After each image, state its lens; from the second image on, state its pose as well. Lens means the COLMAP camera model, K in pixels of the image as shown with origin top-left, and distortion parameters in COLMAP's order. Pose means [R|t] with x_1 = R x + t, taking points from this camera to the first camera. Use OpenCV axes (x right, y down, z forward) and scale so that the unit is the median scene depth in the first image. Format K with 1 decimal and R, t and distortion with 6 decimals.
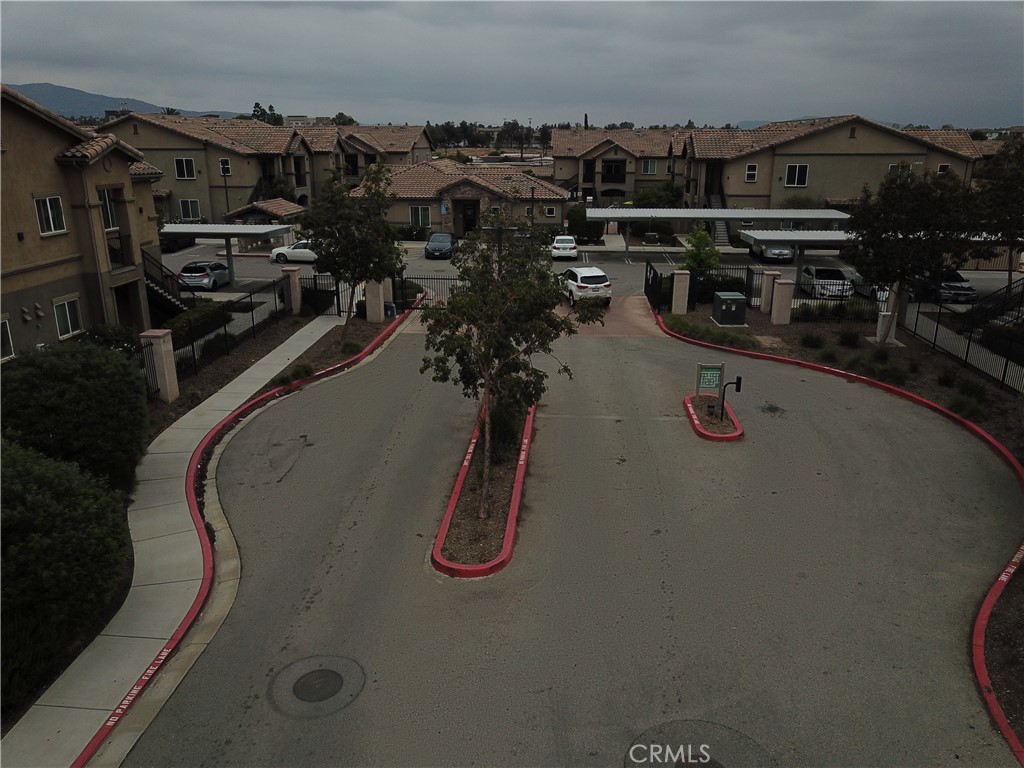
lens RADIAL K [[778.9, 0, 509.2], [0, 778.9, 383.8], [0, 0, 1]] dist [-0.001249, 0.000804]
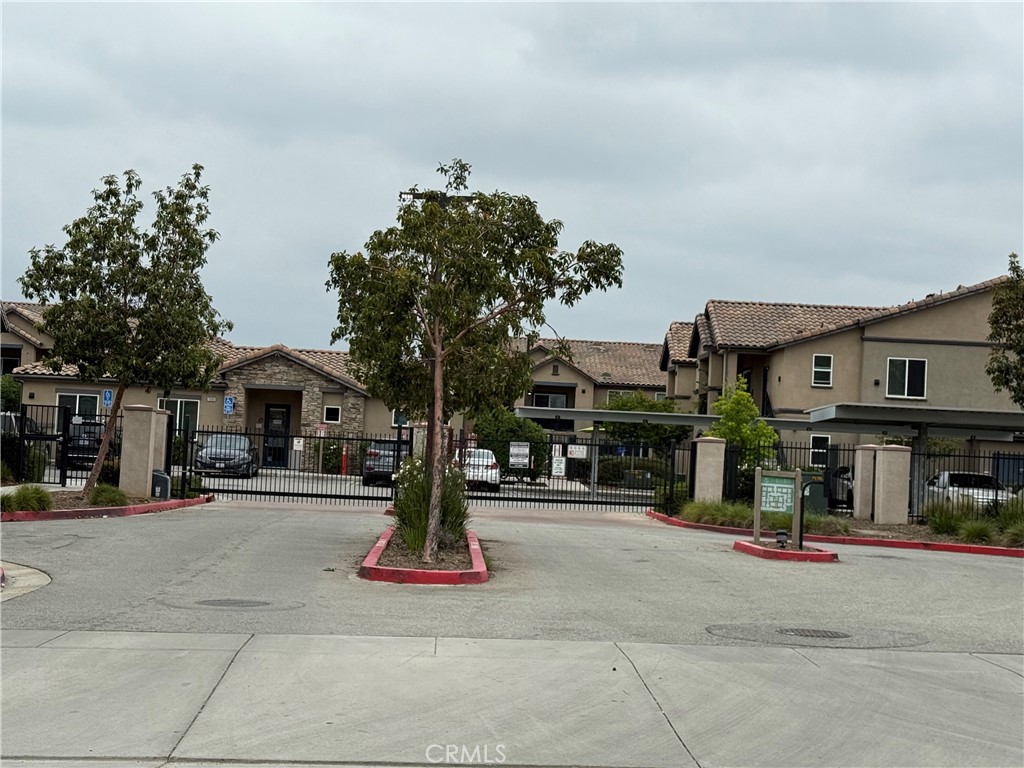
lens RADIAL K [[1773.0, 0, 513.1], [0, 1773.0, 384.1], [0, 0, 1]] dist [0.111075, 0.000000]
pose [[0.991417, 0.053862, 0.119128, -0.039879], [-0.011192, 0.942812, -0.333138, 0.141623], [-0.130259, 0.328945, 0.935322, -0.096769]]
